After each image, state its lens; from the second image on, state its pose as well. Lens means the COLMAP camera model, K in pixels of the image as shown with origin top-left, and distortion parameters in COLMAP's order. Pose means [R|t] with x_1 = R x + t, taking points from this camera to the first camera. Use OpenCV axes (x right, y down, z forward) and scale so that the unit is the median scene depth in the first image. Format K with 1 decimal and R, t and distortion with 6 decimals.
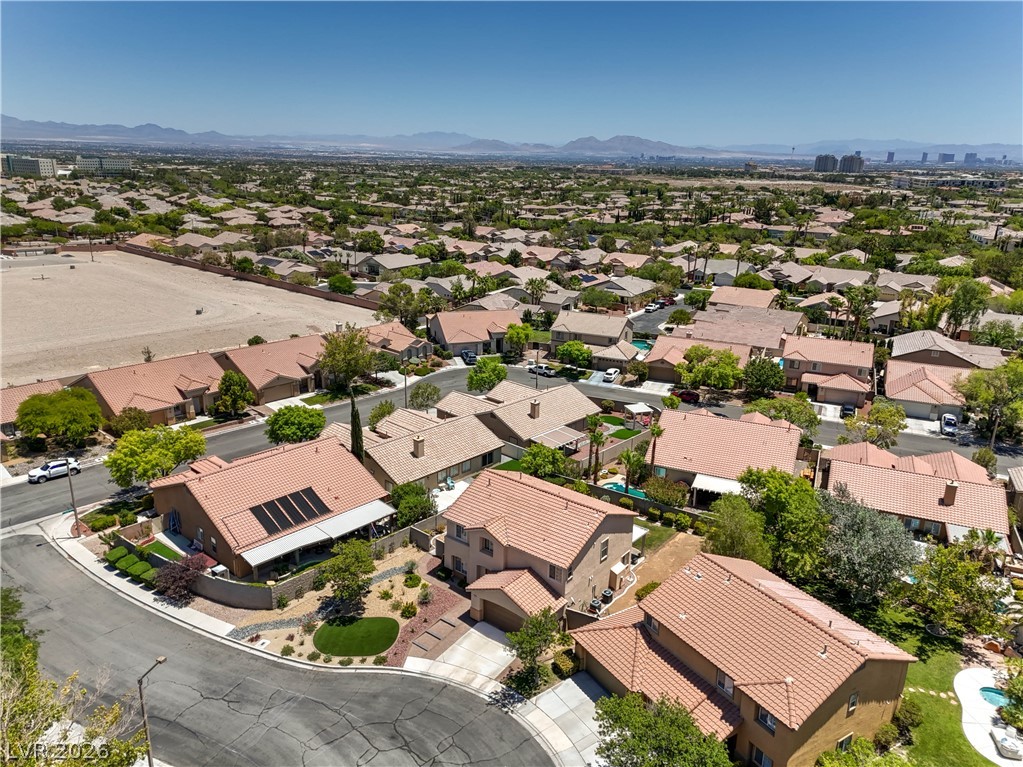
lens RADIAL K [[737.1, 0, 510.9], [0, 737.1, 398.2], [0, 0, 1]] dist [0.100863, -0.065445]
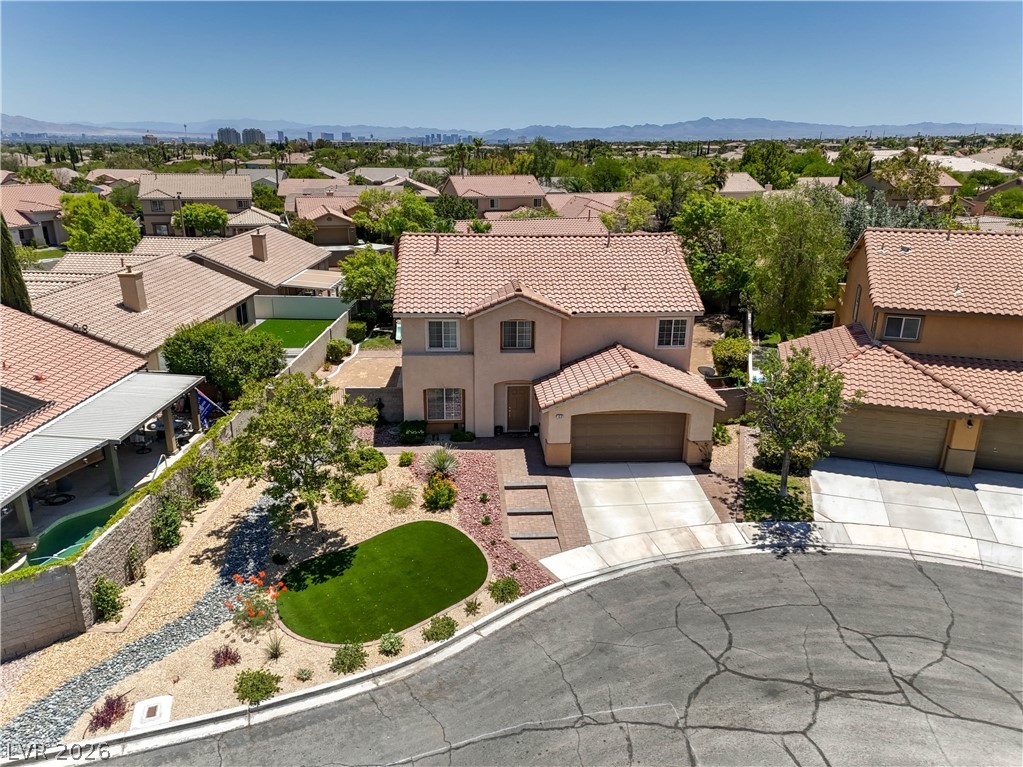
lens RADIAL K [[748.2, 0, 510.9], [0, 748.2, 379.3], [0, 0, 1]] dist [0.104072, -0.076156]
pose [[0.747346, -0.221260, 0.626512, -0.334568], [0.221899, 0.971901, 0.078543, 0.173826], [-0.626286, 0.080324, 0.775444, 0.560120]]
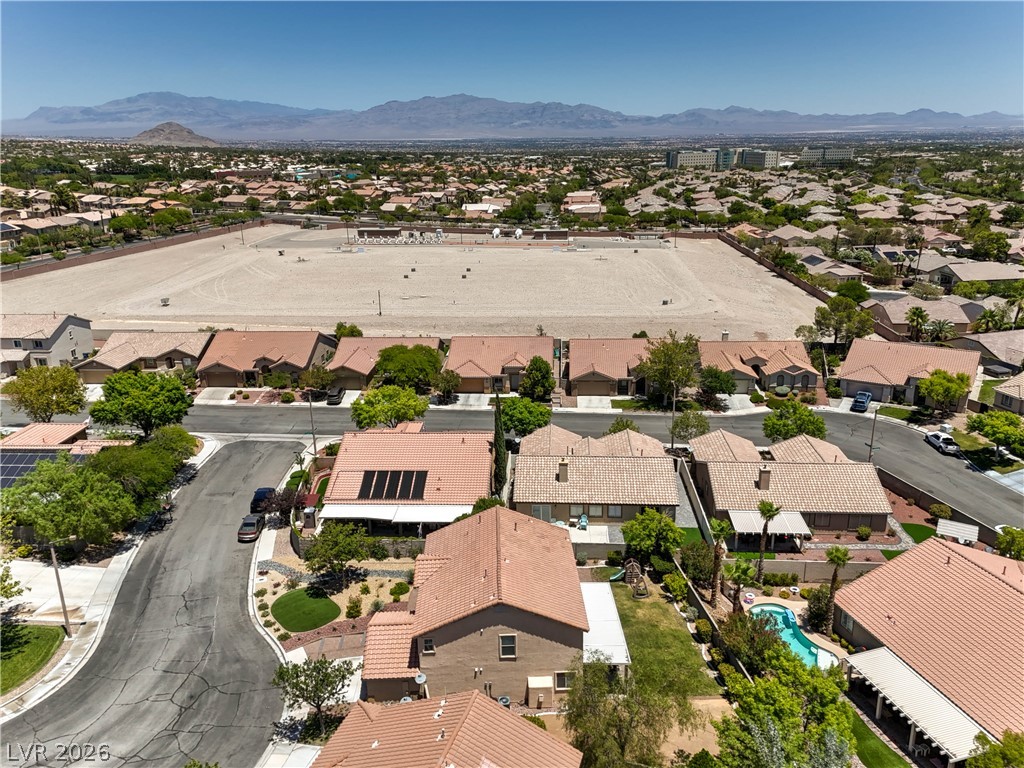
lens RADIAL K [[779.0, 0, 519.0], [0, 779.0, 382.3], [0, 0, 1]] dist [0.092021, -0.051031]
pose [[0.645268, 0.208666, -0.734907, 0.637529], [-0.222545, 0.971596, 0.080470, -0.126644], [0.730824, 0.111625, 0.673377, 0.383670]]
